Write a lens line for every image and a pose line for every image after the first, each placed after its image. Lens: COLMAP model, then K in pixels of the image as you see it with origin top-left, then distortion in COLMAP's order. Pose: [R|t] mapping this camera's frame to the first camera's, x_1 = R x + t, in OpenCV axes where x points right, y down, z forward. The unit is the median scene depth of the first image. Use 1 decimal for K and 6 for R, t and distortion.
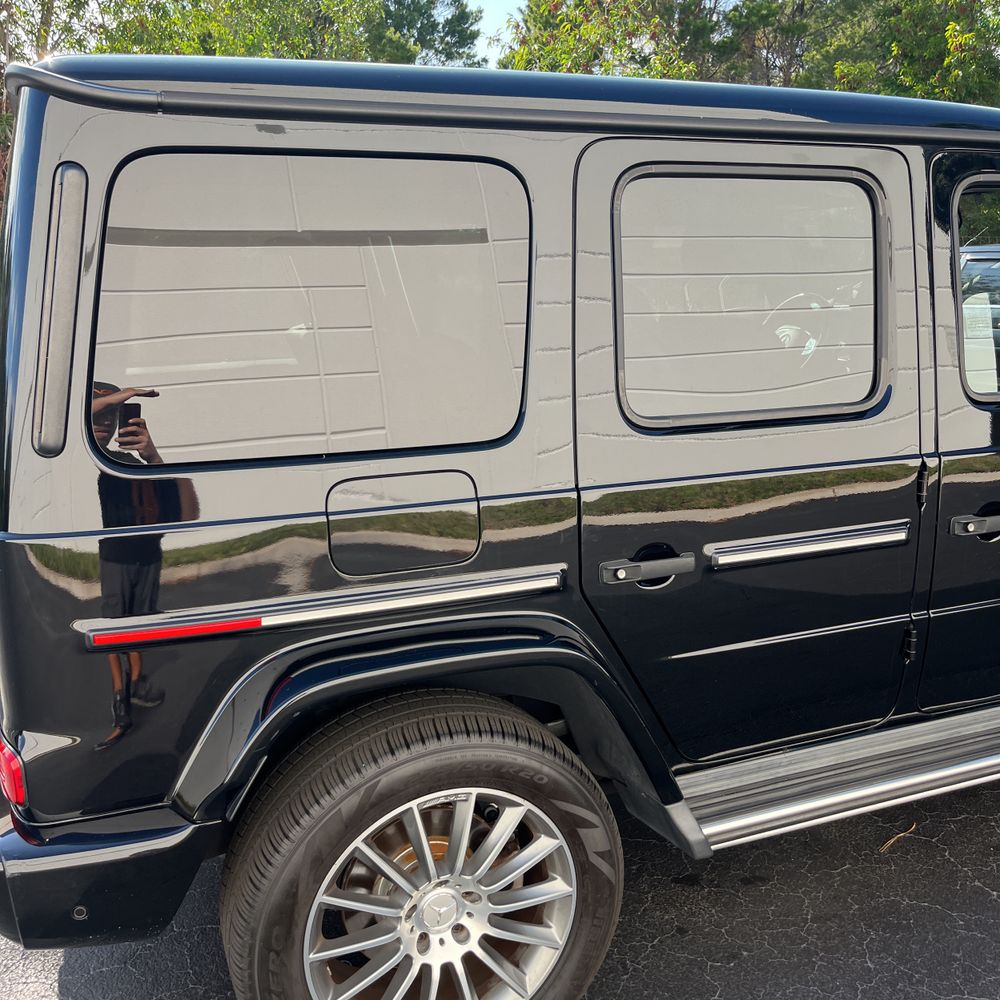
lens RADIAL K [[1012.6, 0, 491.3], [0, 1012.6, 506.3], [0, 0, 1]] dist [0.056974, -0.074829]
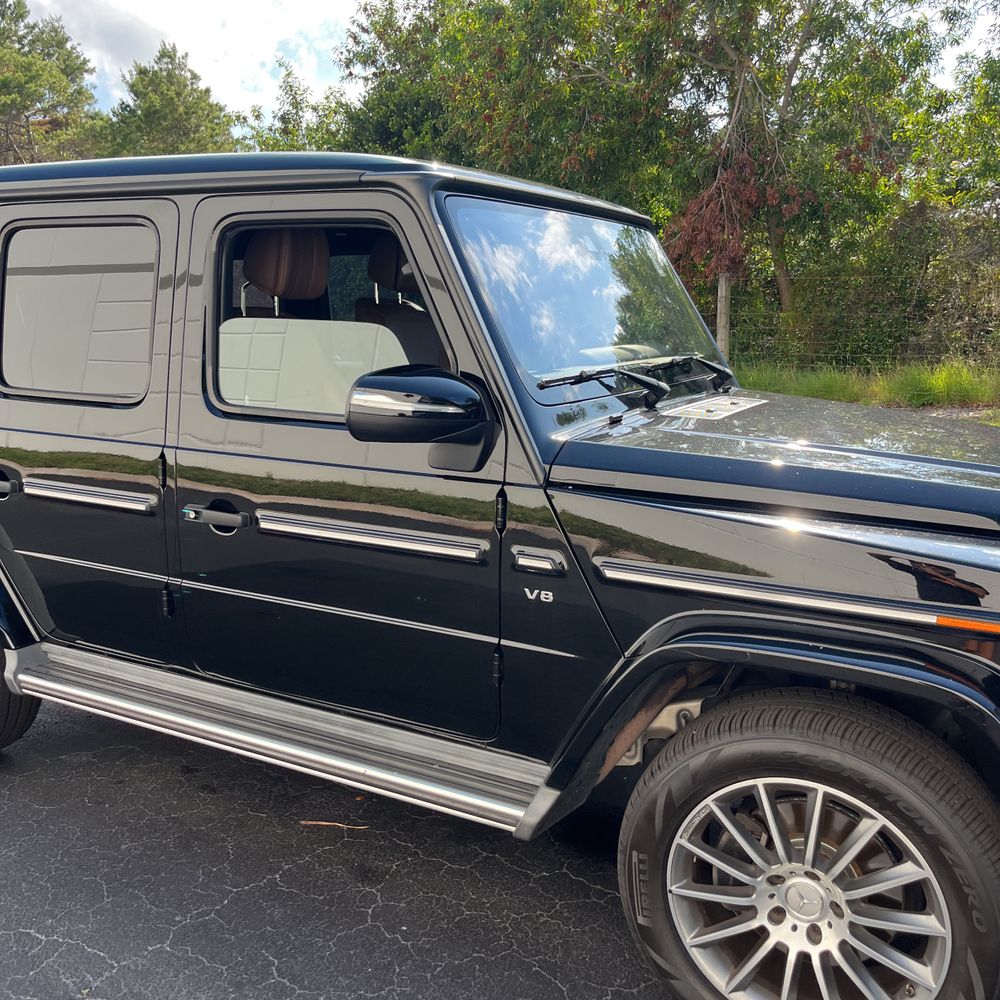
lens RADIAL K [[1012.6, 0, 491.3], [0, 1012.6, 506.3], [0, 0, 1]] dist [0.056974, -0.074829]
pose [[0.631210, 0.172416, -0.756205, 1.702519], [-0.190316, 0.979602, 0.064493, -0.140551], [0.751900, 0.103210, 0.651149, 0.535993]]
